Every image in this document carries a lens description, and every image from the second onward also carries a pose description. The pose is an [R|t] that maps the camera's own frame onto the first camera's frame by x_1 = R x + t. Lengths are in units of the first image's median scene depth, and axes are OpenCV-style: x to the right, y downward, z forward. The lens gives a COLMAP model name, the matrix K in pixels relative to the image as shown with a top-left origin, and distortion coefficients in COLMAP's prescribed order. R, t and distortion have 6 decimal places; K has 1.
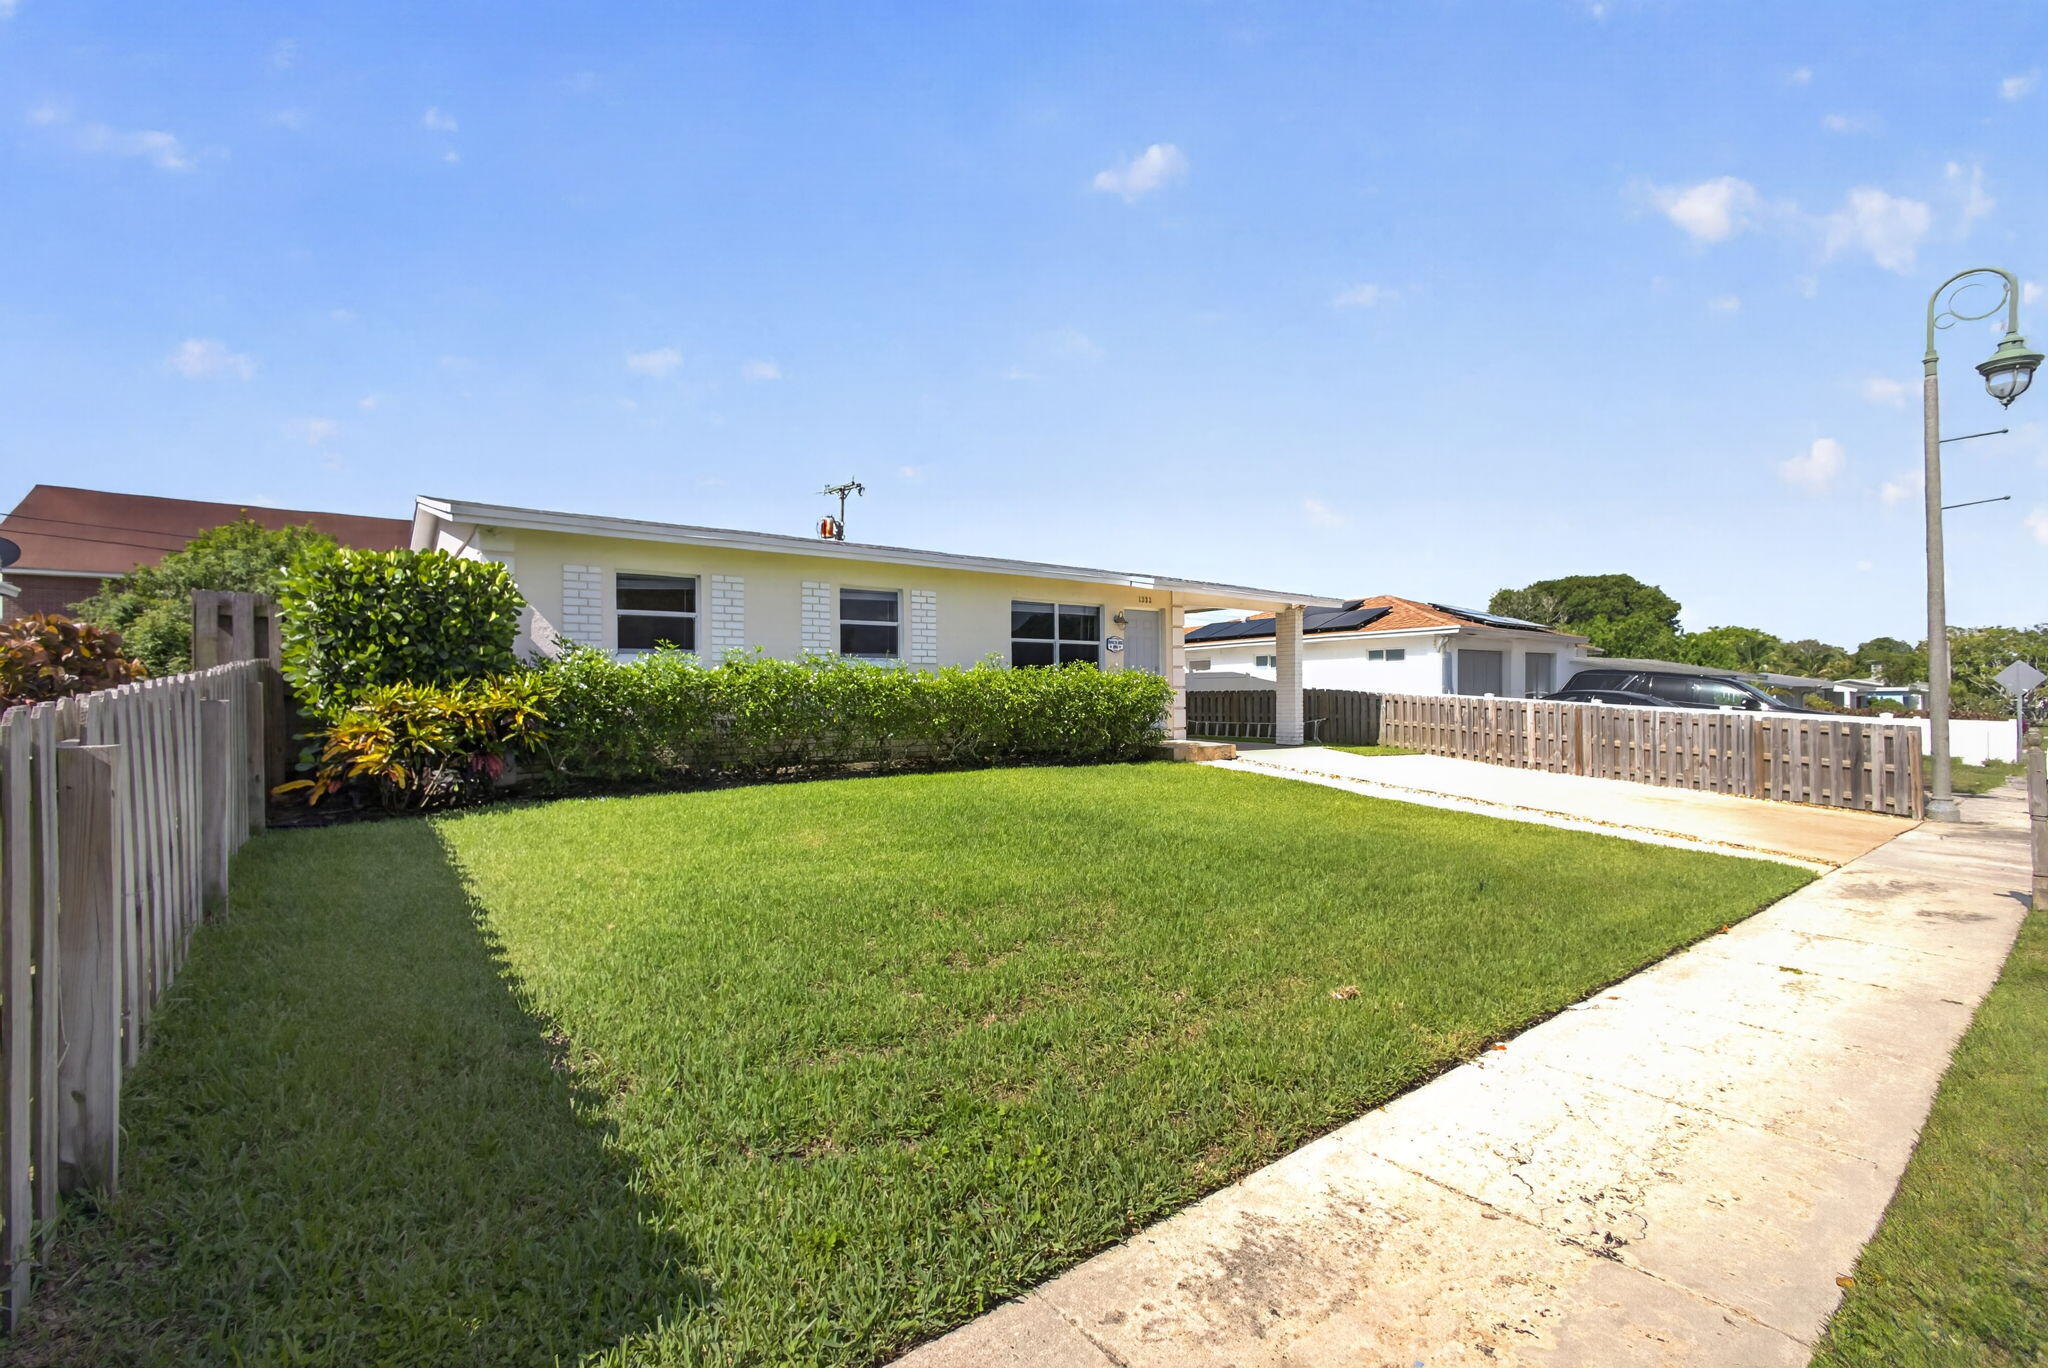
lens RADIAL K [[870.7, 0, 1034.8], [0, 870.7, 687.0], [0, 0, 1]] dist [-0.011908, 0.000123]
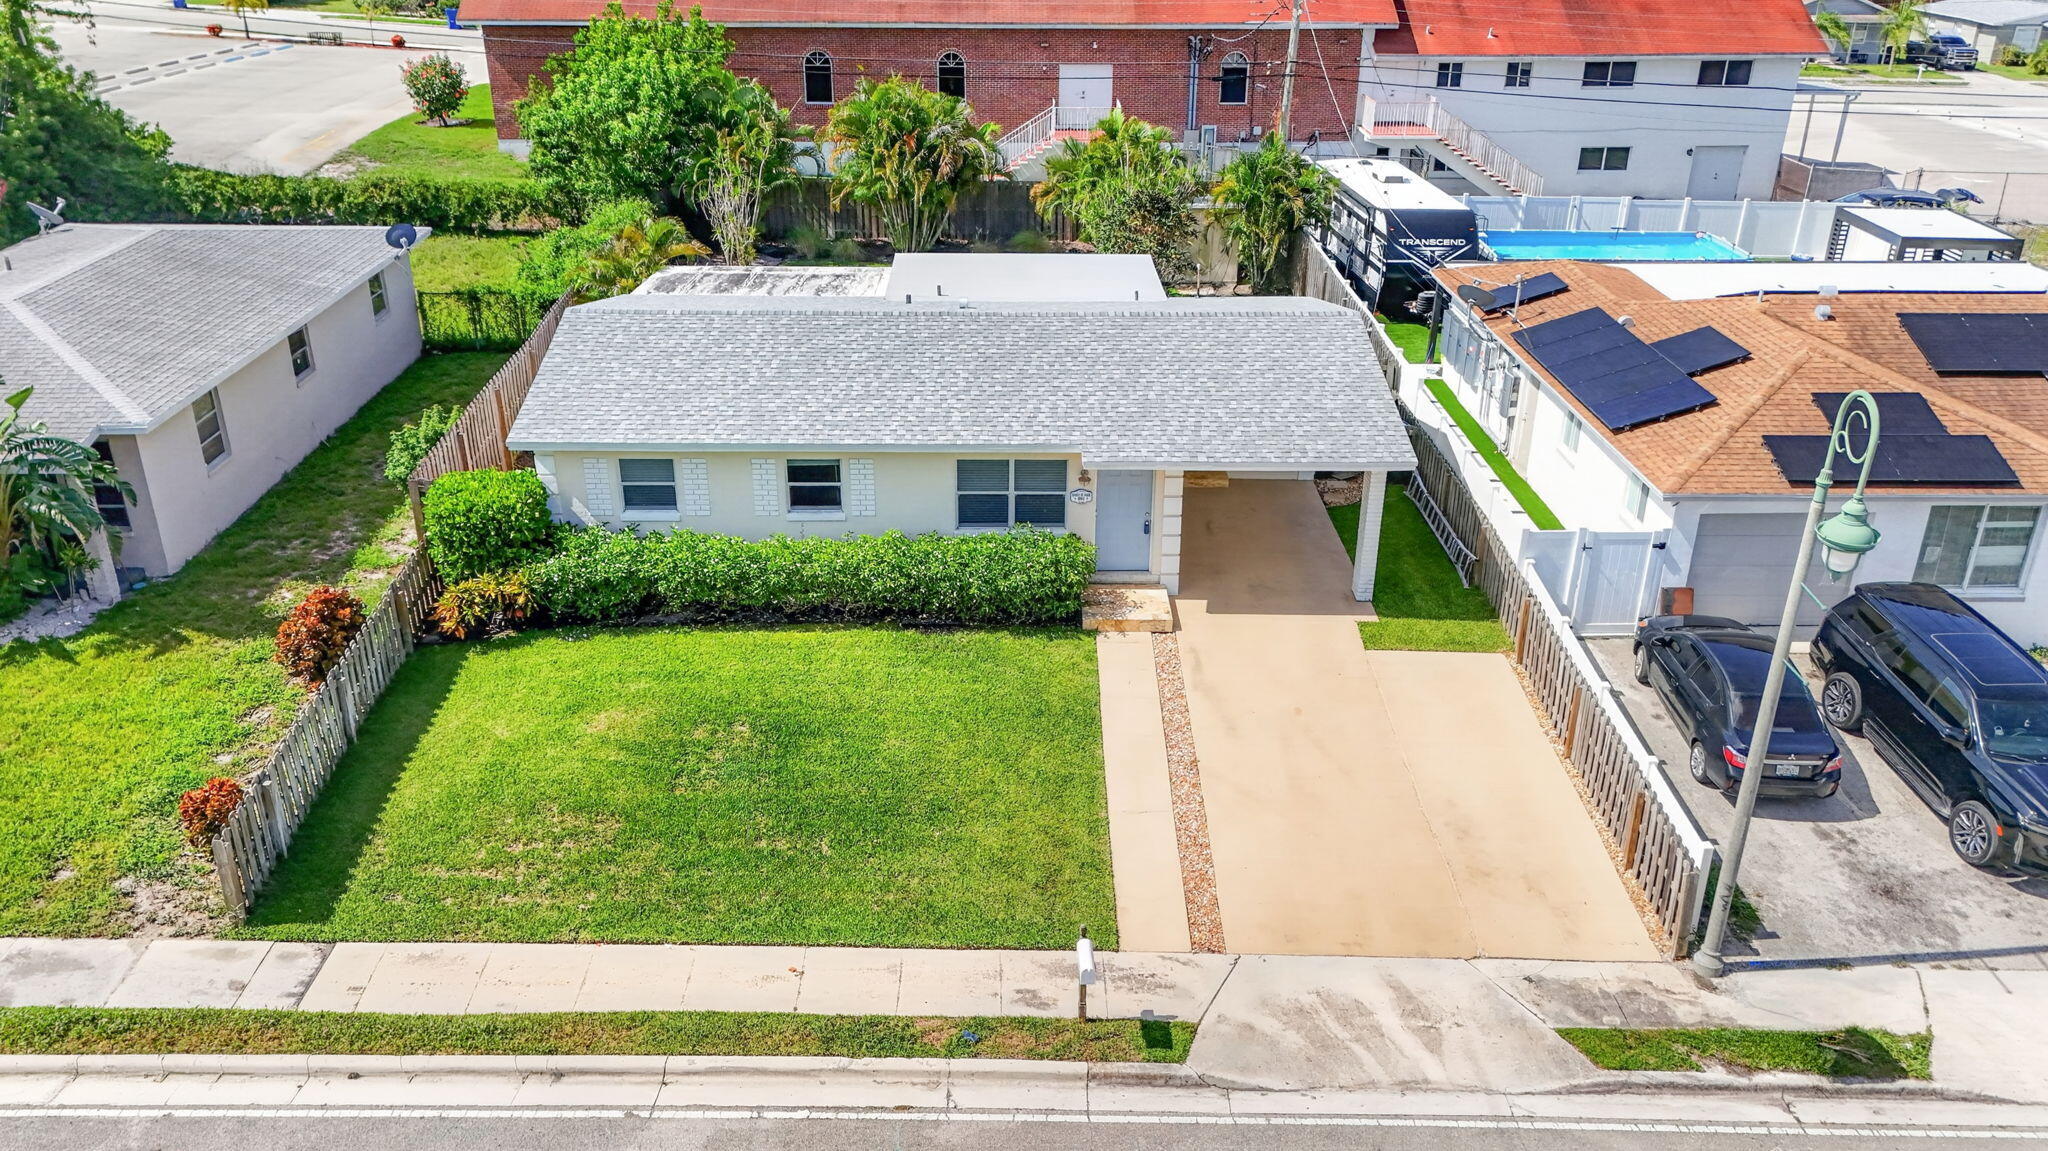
lens RADIAL K [[1586.4, 0, 1024.0], [0, 1586.4, 575.5], [0, 0, 1]] dist [0.071433, 0.000260]
pose [[0.789306, 0.275730, -0.548606, 1.127921], [-0.010944, 0.899672, 0.436430, -0.806977], [0.613902, -0.338473, 0.713134, -0.404169]]
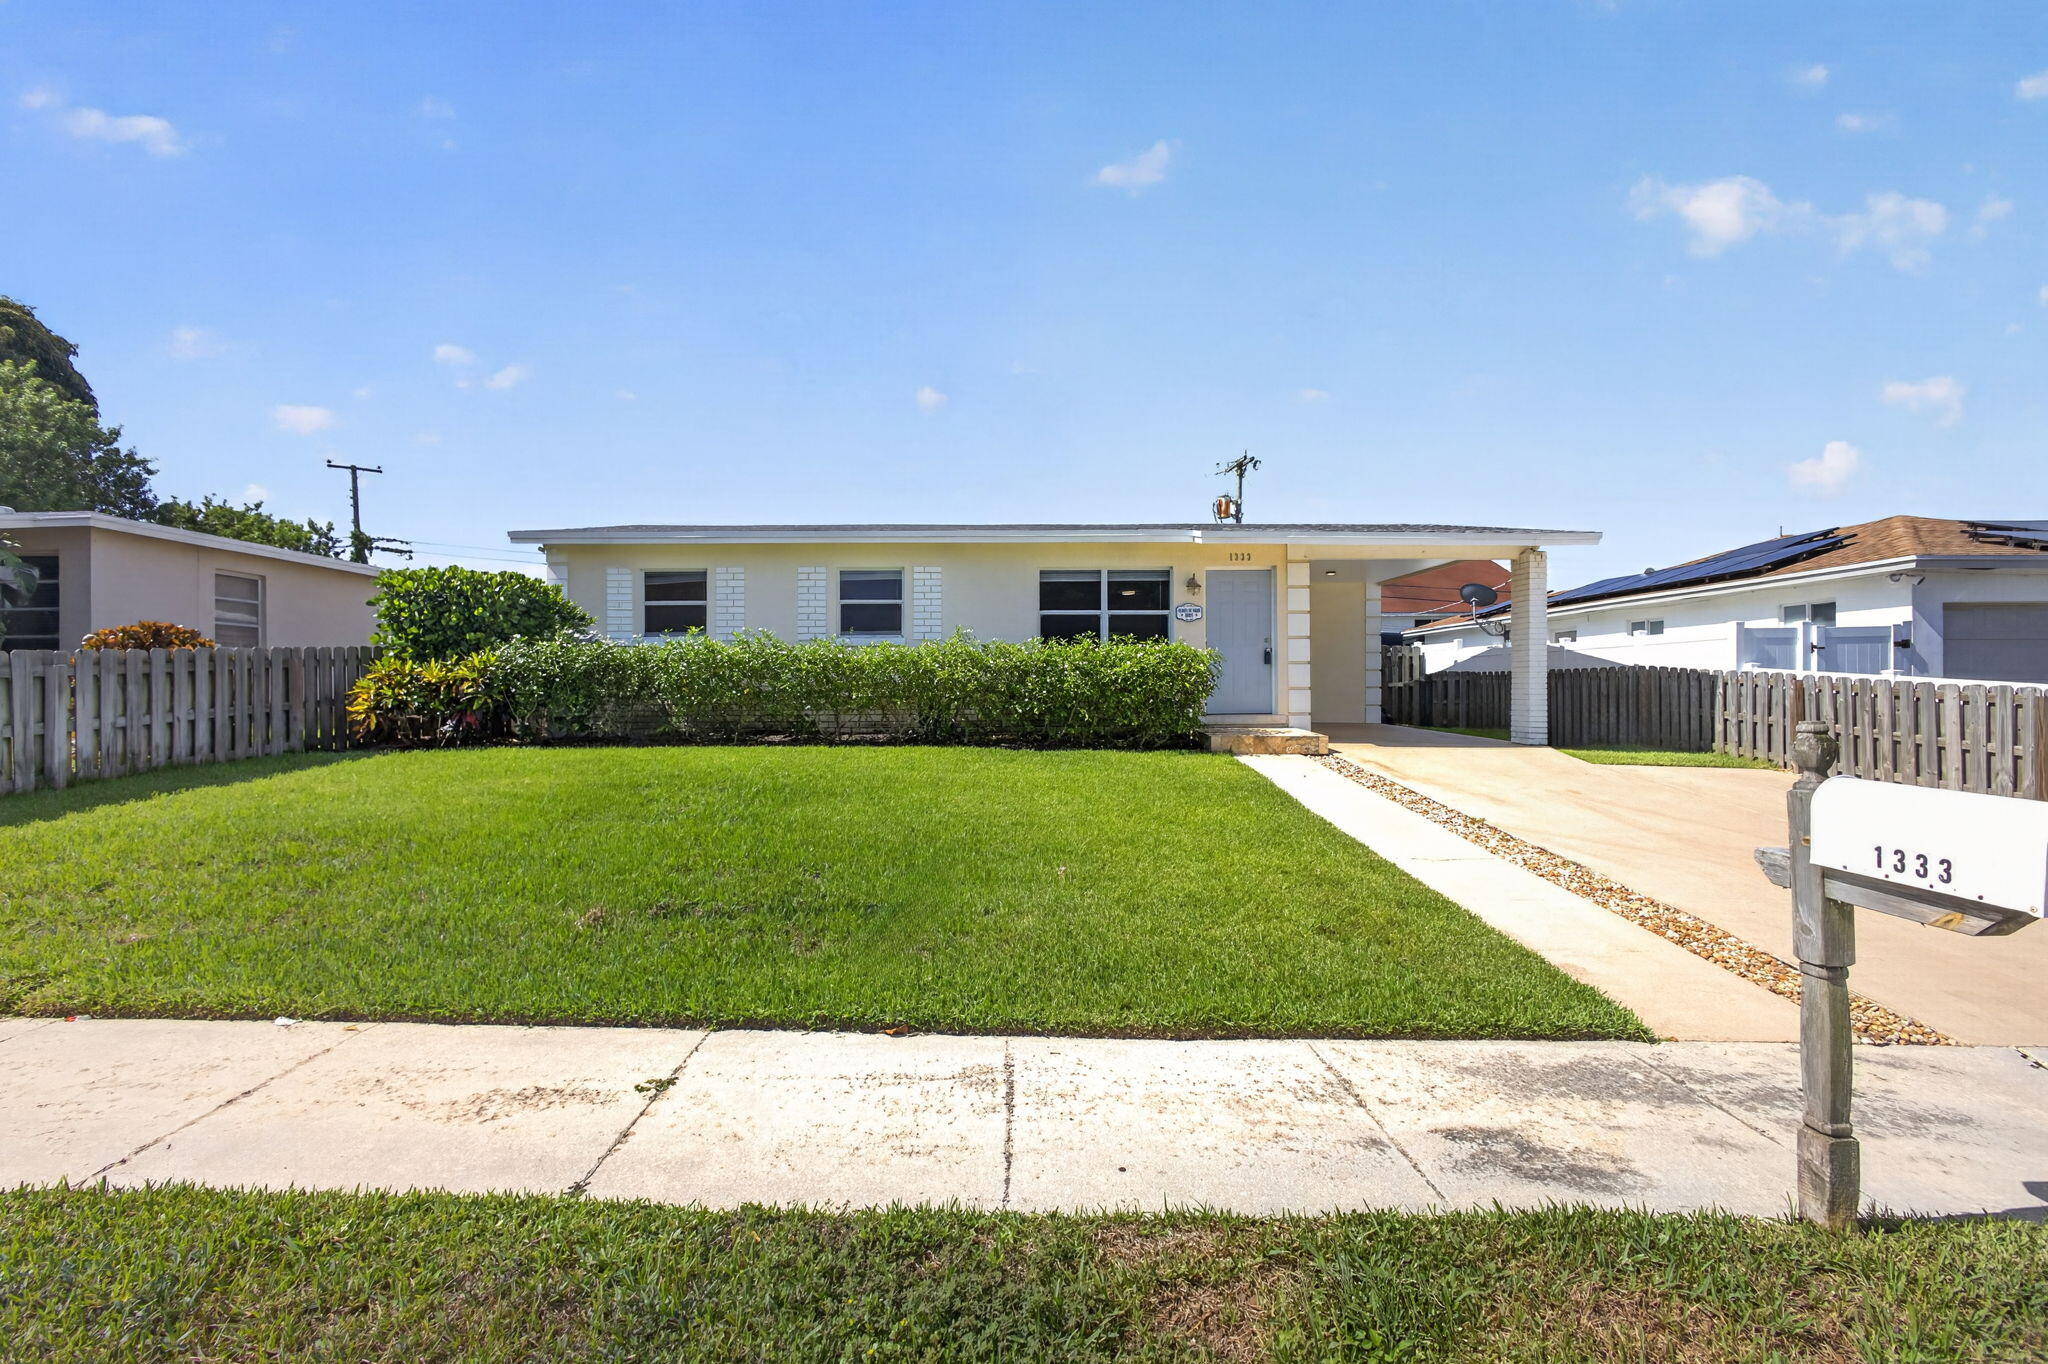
lens RADIAL K [[882.9, 0, 1020.0], [0, 882.9, 678.6], [0, 0, 1]] dist [-0.014848, 0.006378]
pose [[0.790934, -0.000469, -0.611902, 0.510401], [0.002013, 0.999996, 0.001835, 0.014013], [0.611898, -0.002683, 0.790932, 0.232597]]
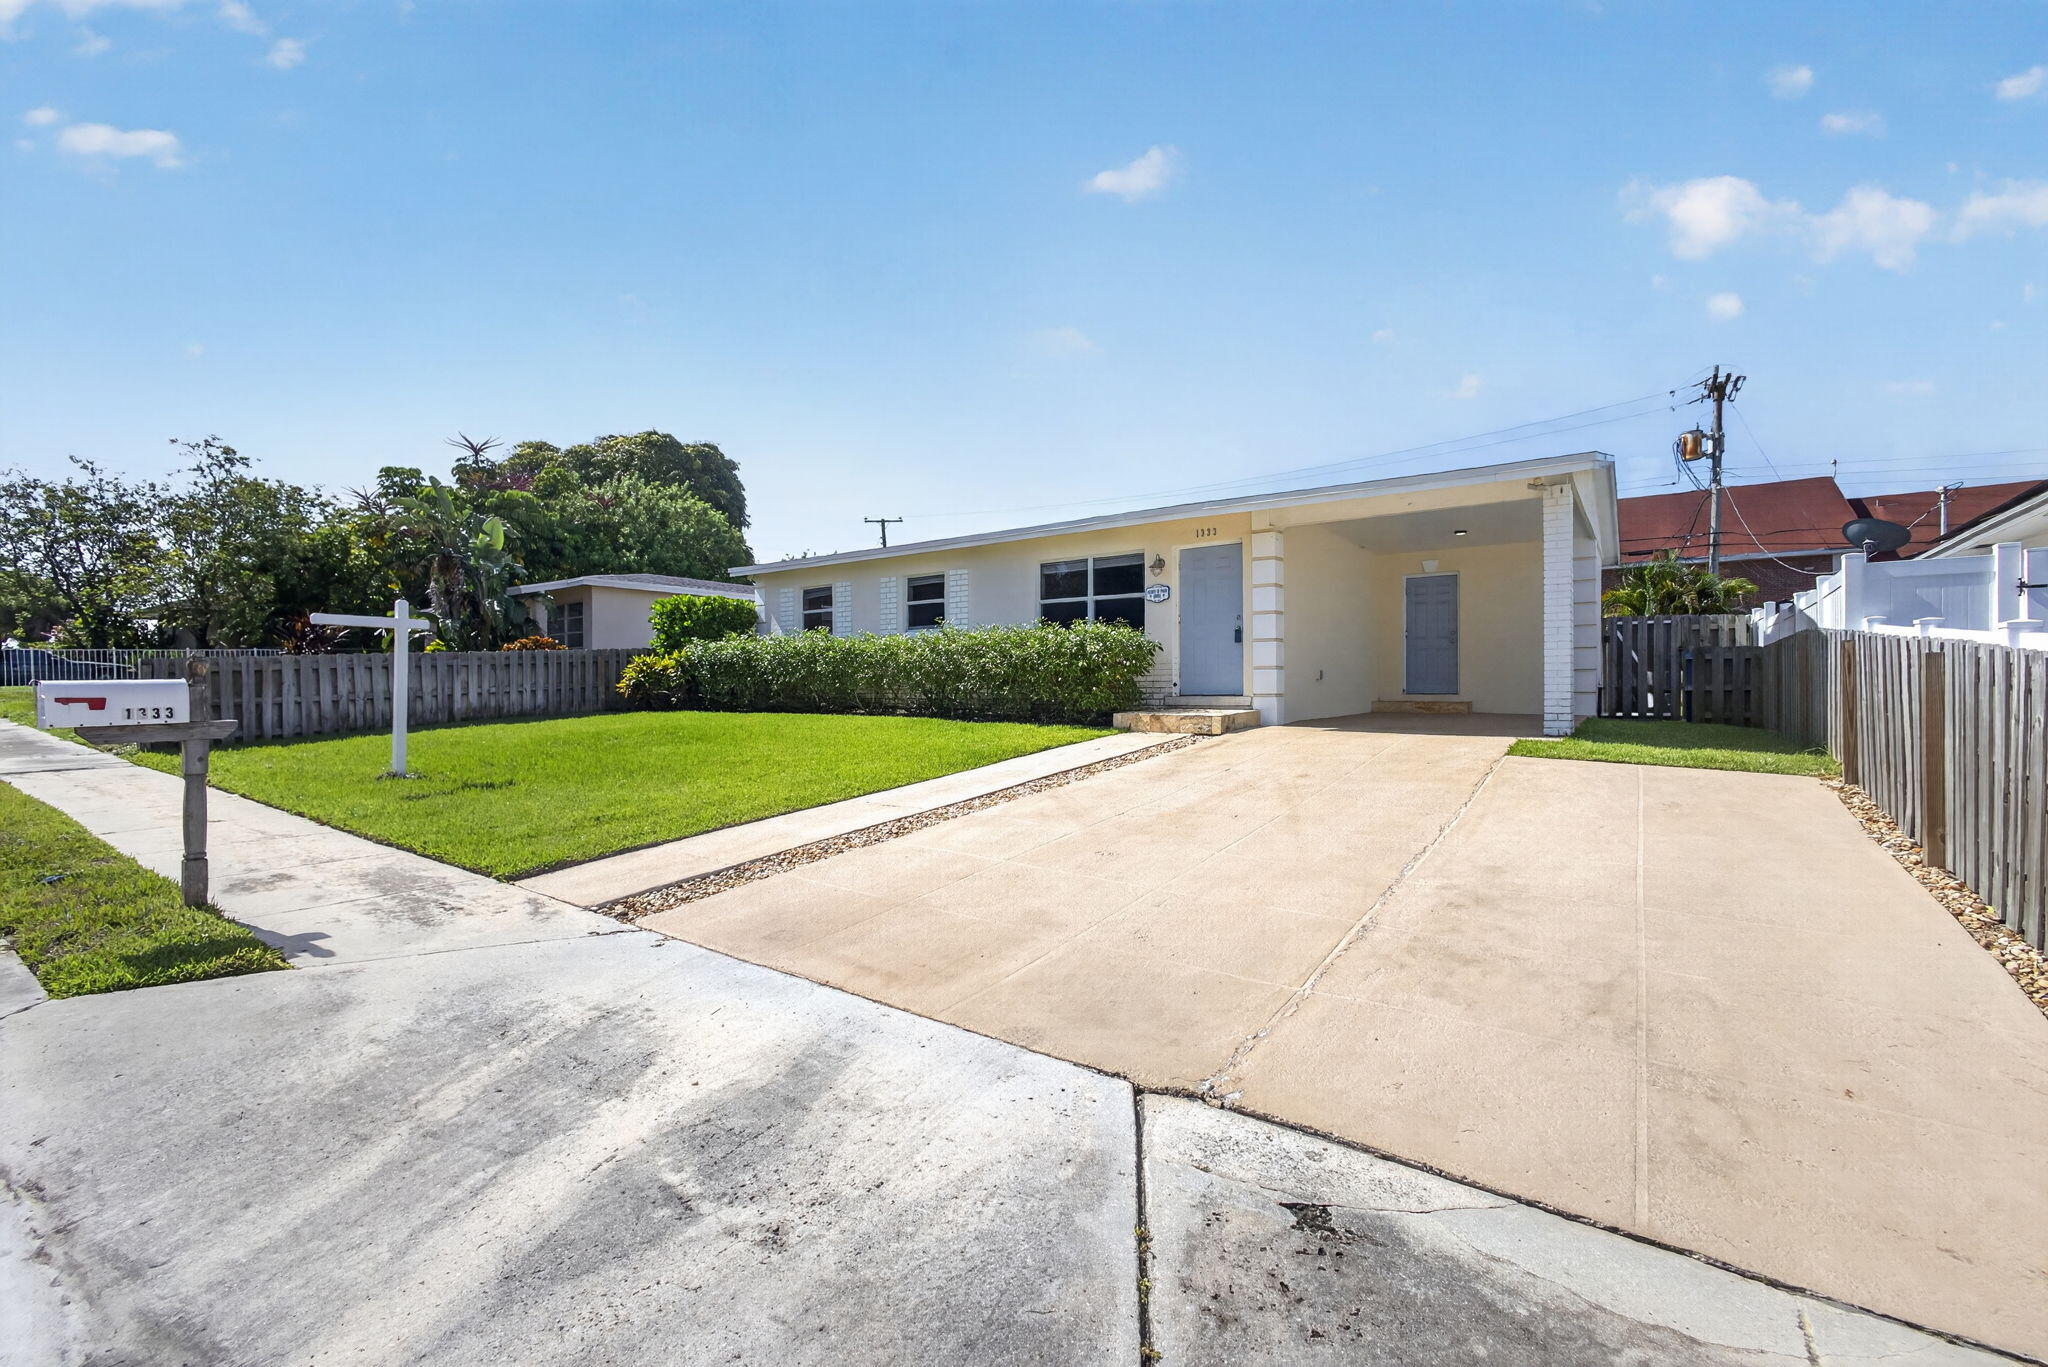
lens RADIAL K [[882.9, 0, 1020.0], [0, 882.9, 680.1], [0, 0, 1]] dist [-0.014848, 0.006378]
pose [[0.264914, -0.002621, -0.964268, 0.931351], [0.008549, 0.999963, -0.000370, 0.036666], [0.964234, -0.008146, 0.264927, 0.672042]]
